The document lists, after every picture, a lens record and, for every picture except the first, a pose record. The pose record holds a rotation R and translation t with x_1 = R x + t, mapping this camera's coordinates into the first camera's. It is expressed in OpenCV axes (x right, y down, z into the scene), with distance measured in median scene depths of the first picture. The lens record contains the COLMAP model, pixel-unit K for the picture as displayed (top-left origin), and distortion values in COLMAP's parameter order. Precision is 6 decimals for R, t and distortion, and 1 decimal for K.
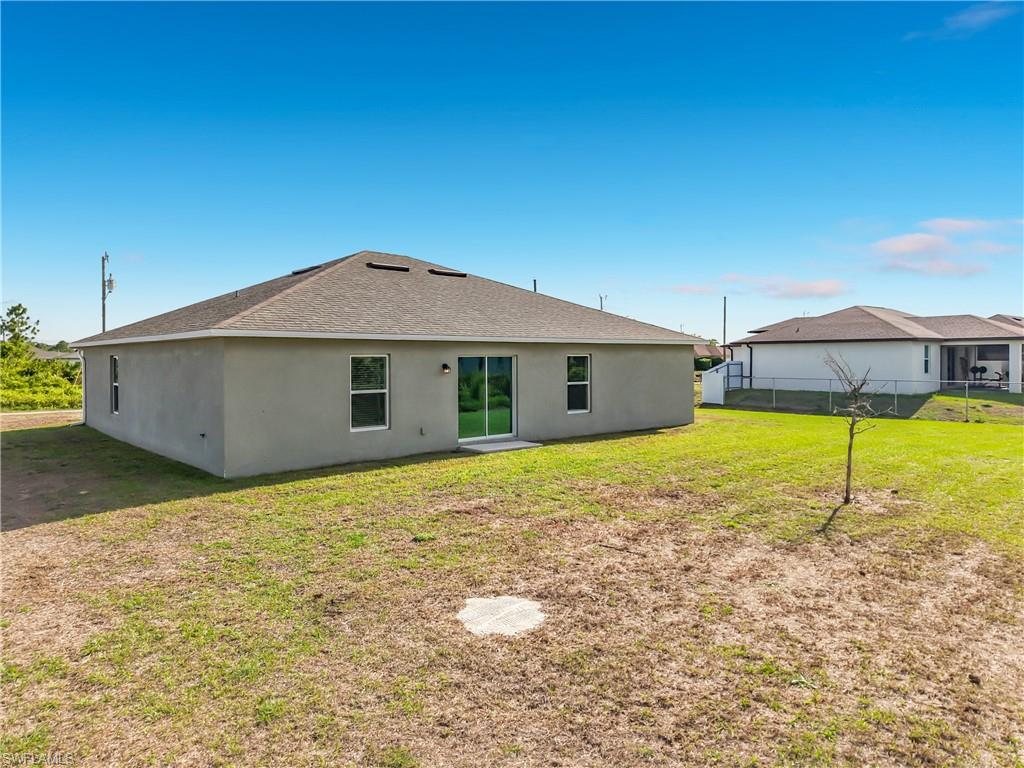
lens RADIAL K [[668.1, 0, 512.0], [0, 668.1, 384.0], [0, 0, 1]] dist [0.040091, -0.000394]
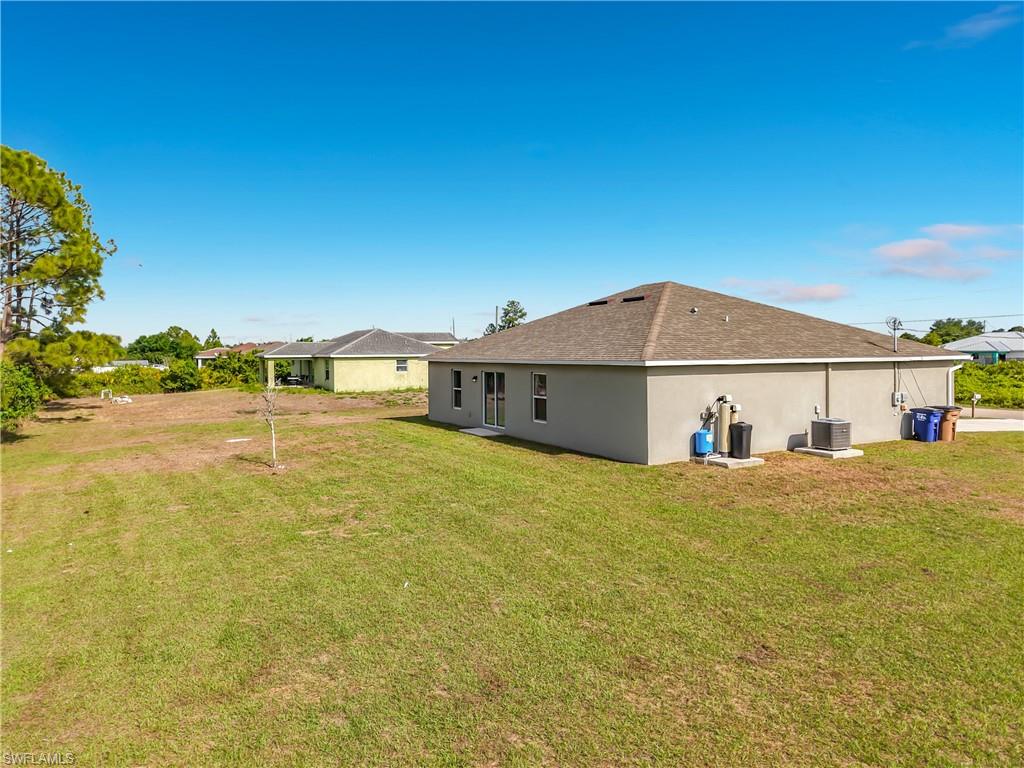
lens RADIAL K [[694.4, 0, 512.0], [0, 694.4, 384.0], [0, 0, 1]] dist [0.043378, -0.000656]
pose [[-0.208079, 0.047998, -0.976934, 1.385249], [-0.029392, 0.998037, 0.055295, -0.095518], [0.977670, 0.040220, -0.206260, 1.299286]]
